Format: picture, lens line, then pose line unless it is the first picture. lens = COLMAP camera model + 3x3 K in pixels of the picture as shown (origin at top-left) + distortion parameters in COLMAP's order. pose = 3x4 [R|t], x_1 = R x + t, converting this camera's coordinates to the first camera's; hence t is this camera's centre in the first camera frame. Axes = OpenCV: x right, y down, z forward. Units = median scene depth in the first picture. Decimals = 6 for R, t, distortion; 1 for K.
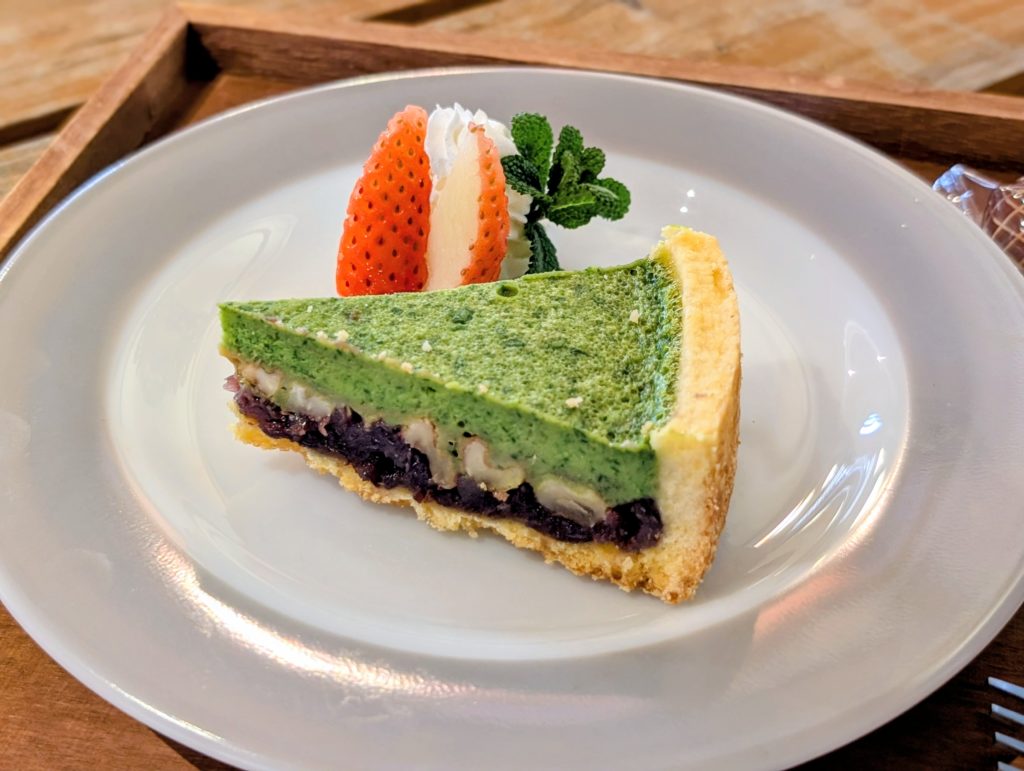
lens RADIAL K [[1486.3, 0, 516.9], [0, 1486.3, 385.0], [0, 0, 1]] dist [0.182096, -0.897647]
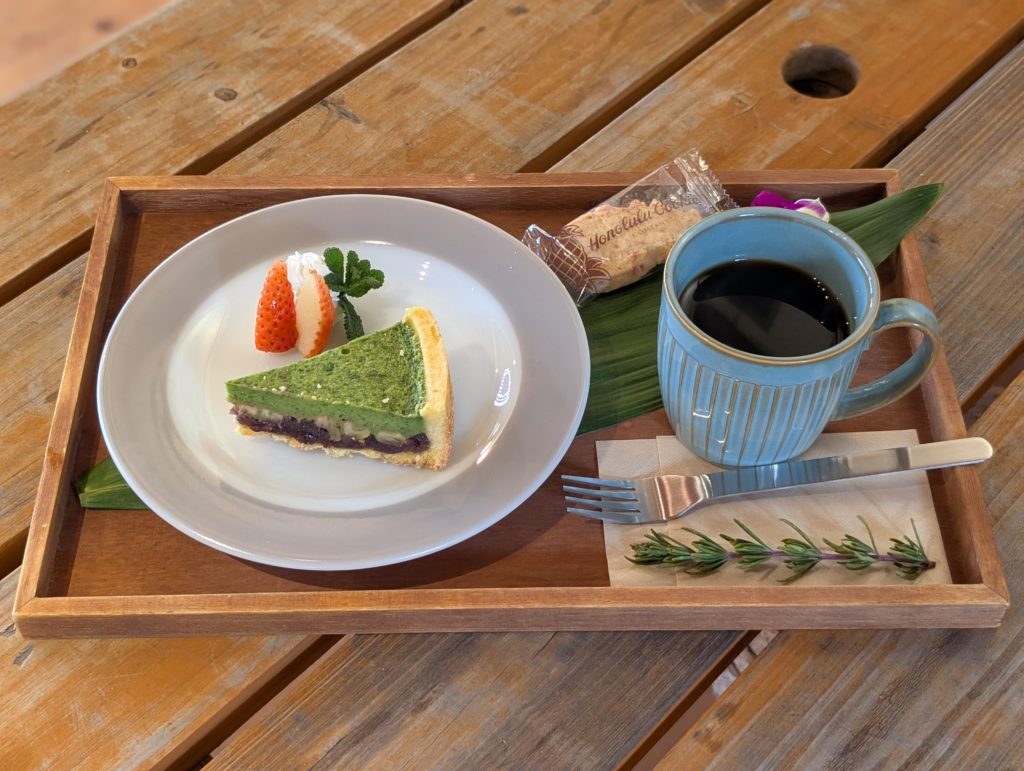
lens RADIAL K [[1486.3, 0, 516.9], [0, 1486.3, 385.0], [0, 0, 1]] dist [0.182096, -0.897647]
pose [[0.968524, -0.188680, 0.162364, -0.139550], [0.157882, 0.969911, 0.185329, -0.415036], [-0.192446, -0.153862, 0.969170, -1.357484]]
